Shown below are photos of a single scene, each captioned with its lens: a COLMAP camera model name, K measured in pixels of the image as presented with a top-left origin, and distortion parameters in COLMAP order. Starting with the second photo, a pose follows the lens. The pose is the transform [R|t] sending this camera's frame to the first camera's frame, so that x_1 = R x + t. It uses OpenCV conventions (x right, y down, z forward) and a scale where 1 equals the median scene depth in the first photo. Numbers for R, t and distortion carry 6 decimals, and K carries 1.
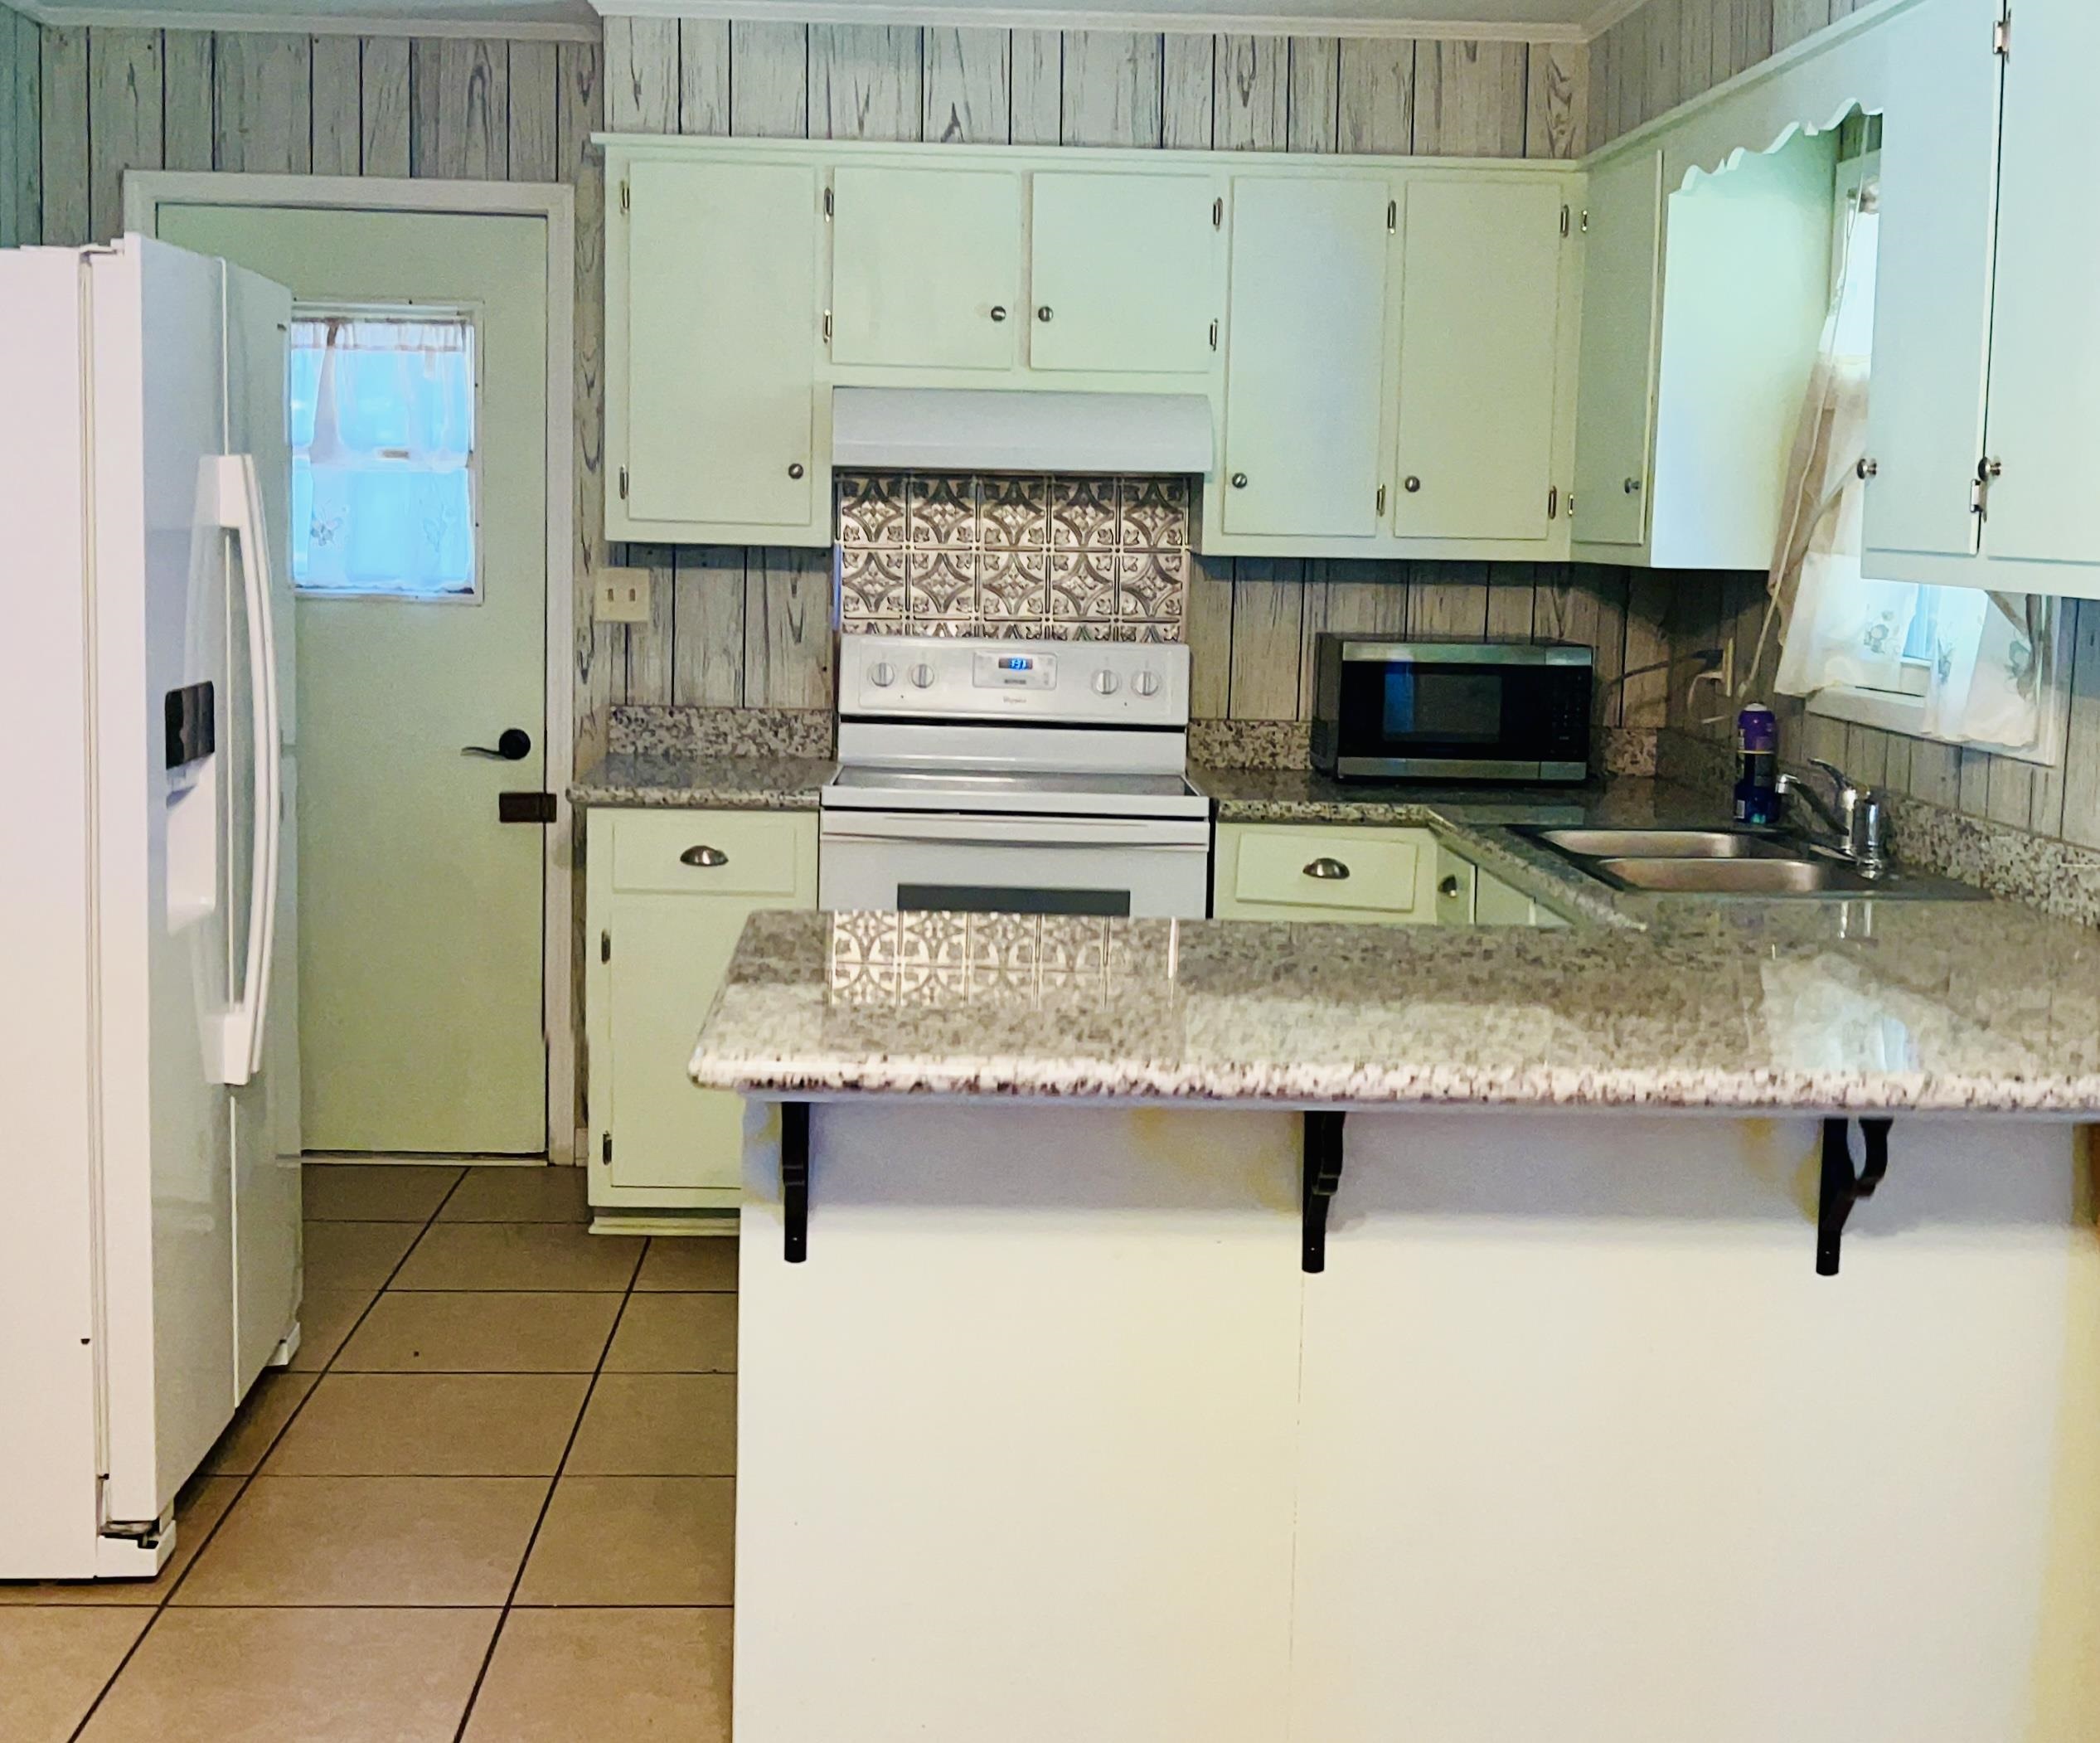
lens RADIAL K [[2229.0, 0, 1048.7], [0, 2229.0, 709.0], [0, 0, 1]] dist [0.032407, 0.000000]
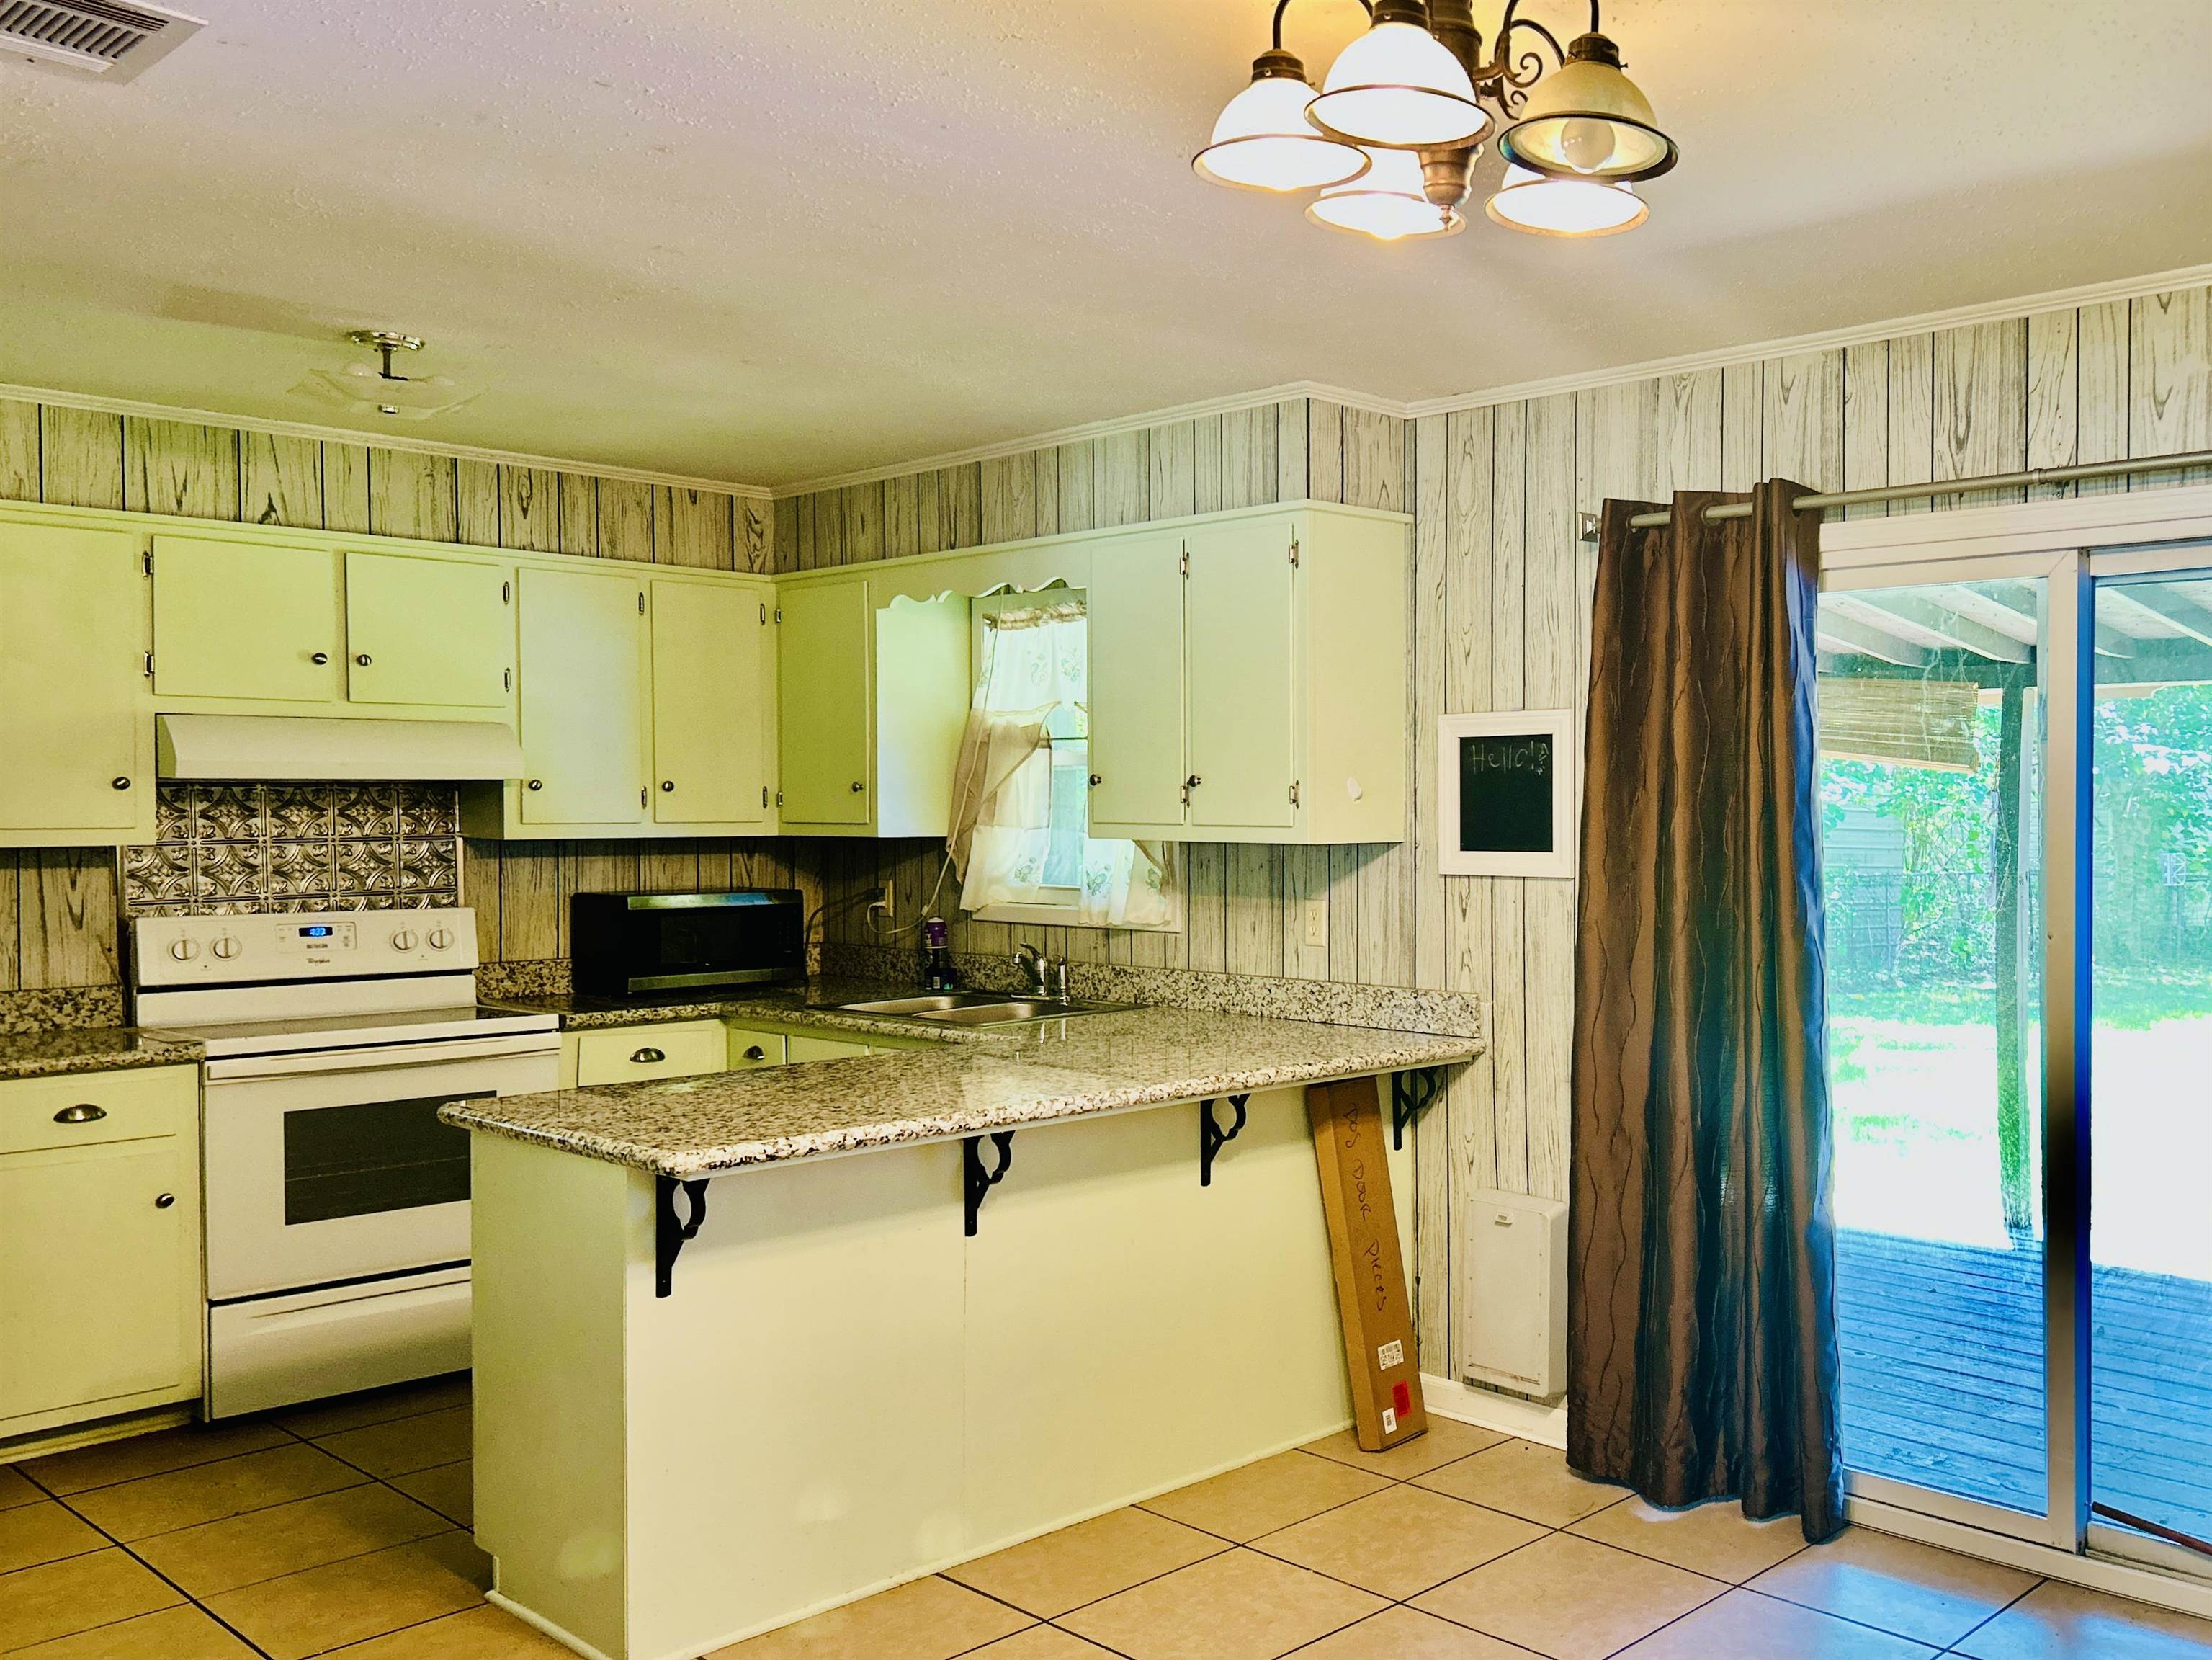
lens RADIAL K [[2024.9, 0, 1107.9], [0, 2024.9, 826.1], [0, 0, 1]] dist [0.022759, 0.000000]
pose [[0.764795, -0.032010, 0.643479, -0.452335], [0.075756, 0.996305, -0.040477, 0.000182], [-0.639805, 0.079704, 0.764393, -0.183511]]
